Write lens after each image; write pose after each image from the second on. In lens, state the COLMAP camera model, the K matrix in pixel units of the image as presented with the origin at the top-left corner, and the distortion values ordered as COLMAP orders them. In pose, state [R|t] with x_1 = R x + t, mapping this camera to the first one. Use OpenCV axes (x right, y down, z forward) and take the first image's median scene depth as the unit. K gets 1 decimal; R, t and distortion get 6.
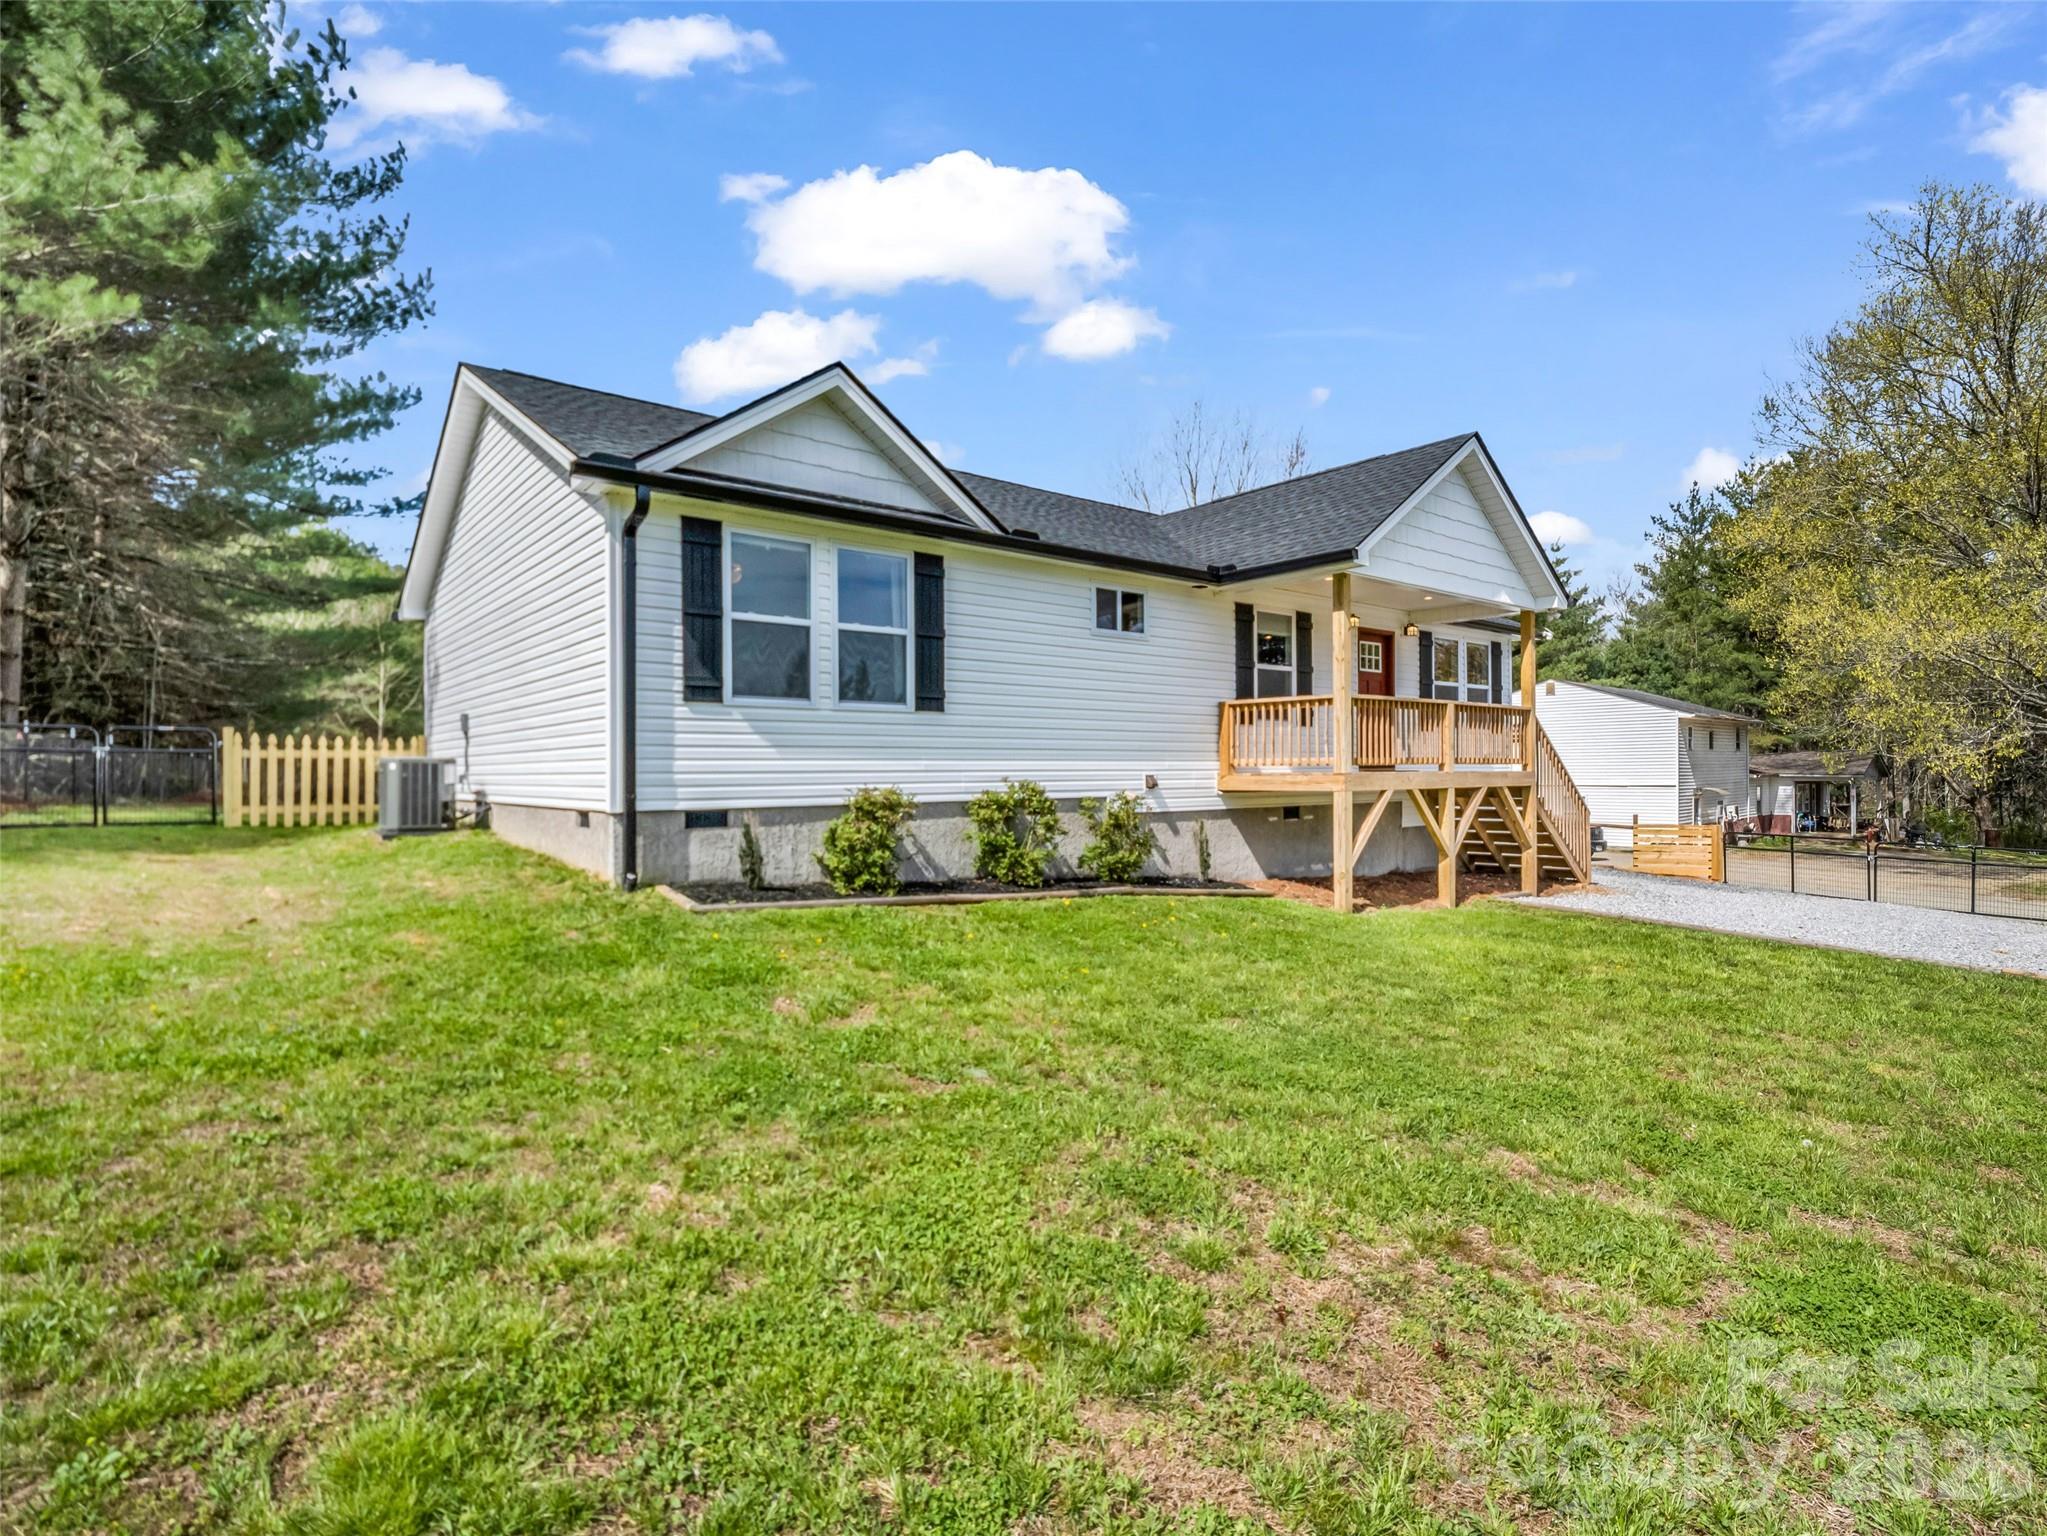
lens RADIAL K [[1018.4, 0, 1008.9], [0, 1018.4, 771.2], [0, 0, 1]] dist [-0.004378, -0.000090]
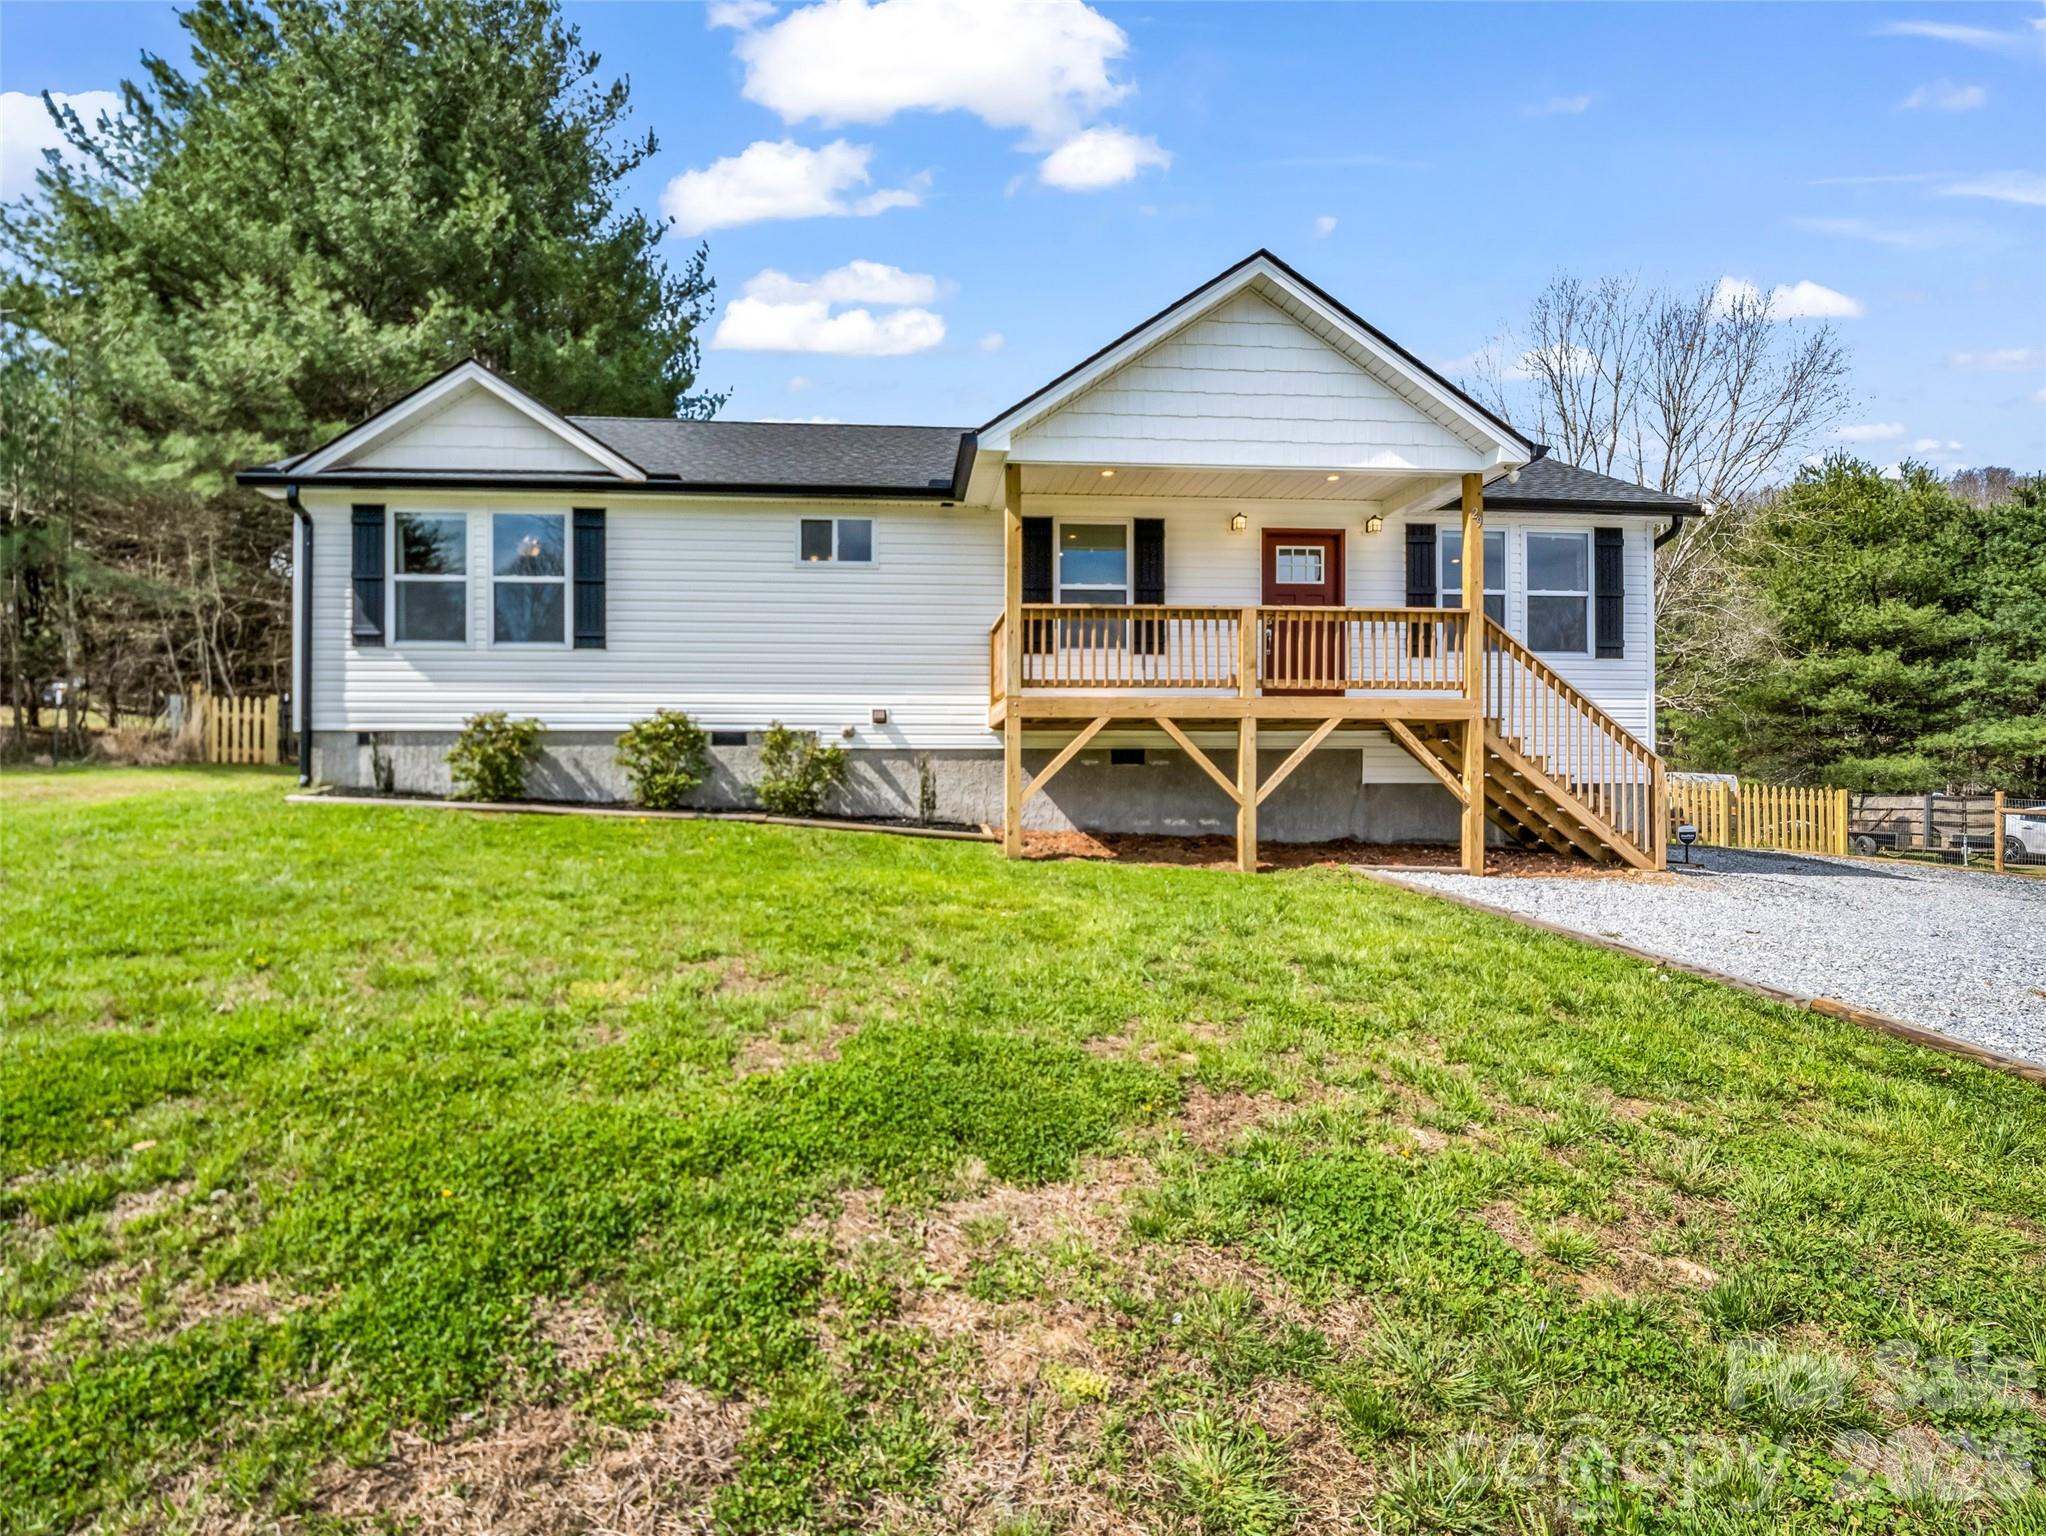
lens RADIAL K [[1017.9, 0, 1008.4], [0, 1017.9, 771.2], [0, 0, 1]] dist [-0.004378, -0.000090]
pose [[0.823276, 0.000946, -0.567640, 0.925391], [-0.003928, 0.999984, -0.004031, 0.077411], [0.567627, 0.005548, 0.823267, 0.338981]]
